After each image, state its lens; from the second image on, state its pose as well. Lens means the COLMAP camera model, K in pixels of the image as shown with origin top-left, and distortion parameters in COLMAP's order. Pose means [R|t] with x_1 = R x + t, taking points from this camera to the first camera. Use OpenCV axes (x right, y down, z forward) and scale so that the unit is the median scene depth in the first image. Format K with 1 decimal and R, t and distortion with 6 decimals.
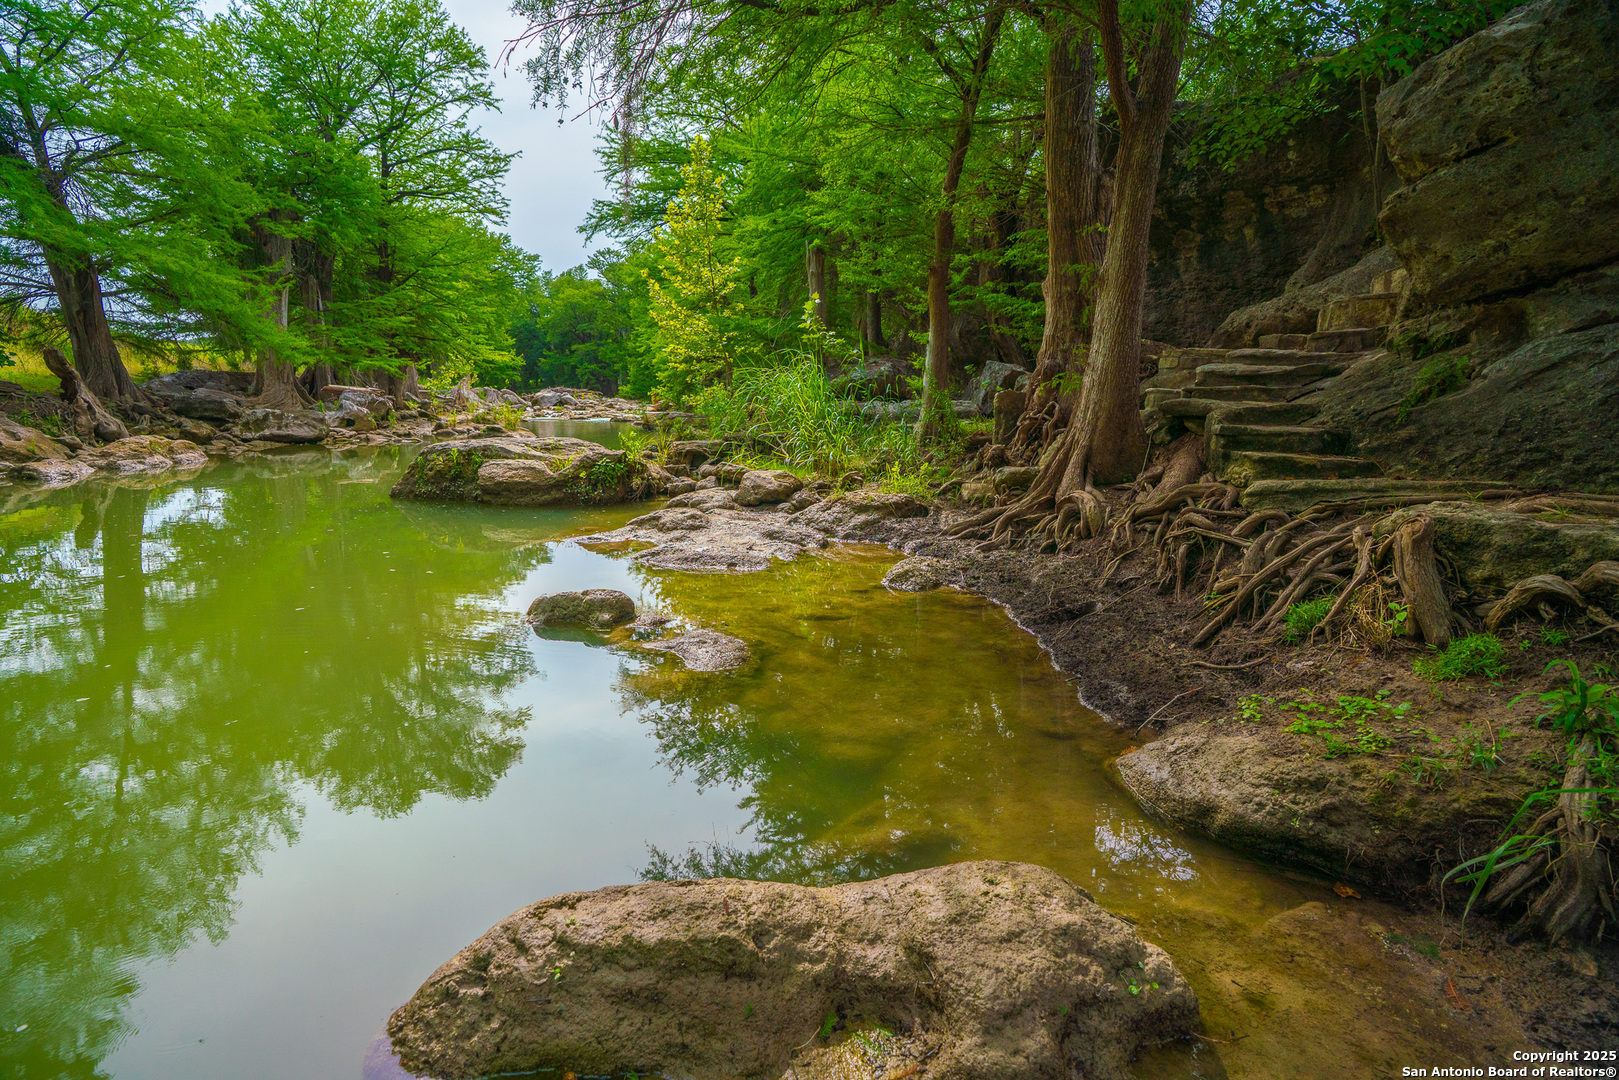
lens RADIAL K [[770.6, 0, 804.5], [0, 770.6, 544.2], [0, 0, 1]] dist [-0.058947, 0.022298]
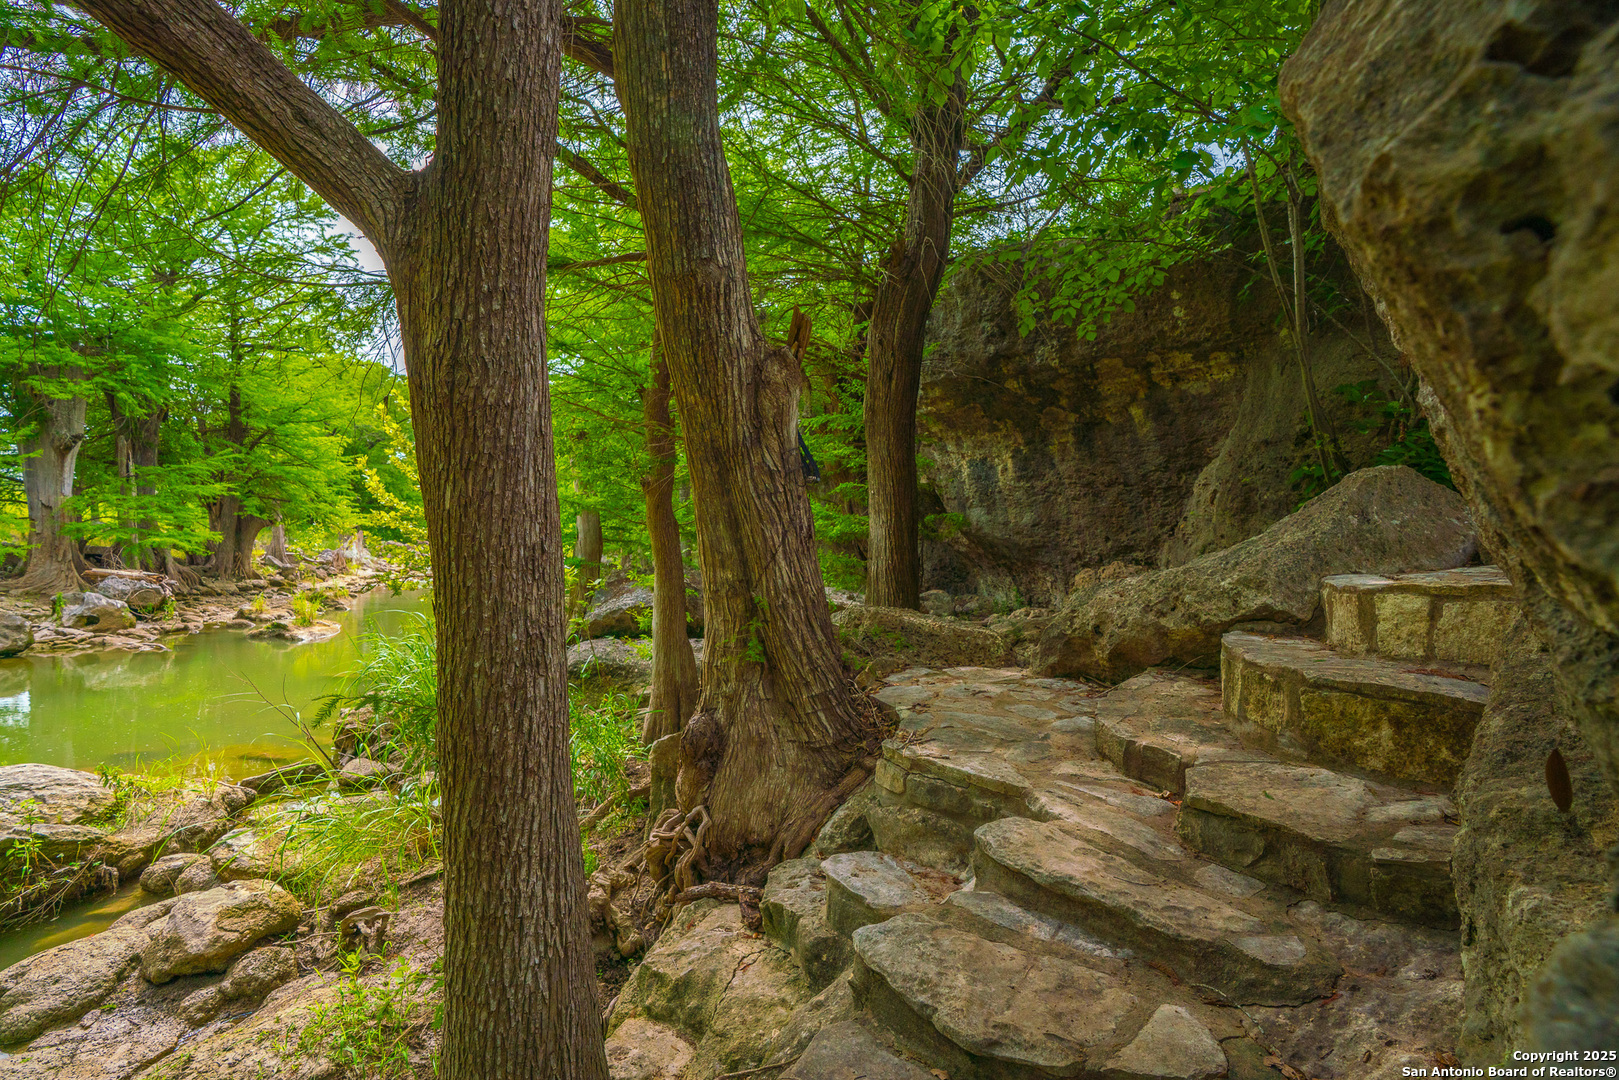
lens RADIAL K [[770.6, 0, 811.9], [0, 770.6, 532.7], [0, 0, 1]] dist [-0.058947, 0.022298]
pose [[0.998718, -0.011162, 0.049373, 0.359370], [0.020063, 0.982789, -0.183638, -0.257044], [-0.046474, 0.184393, 0.981753, 0.473283]]
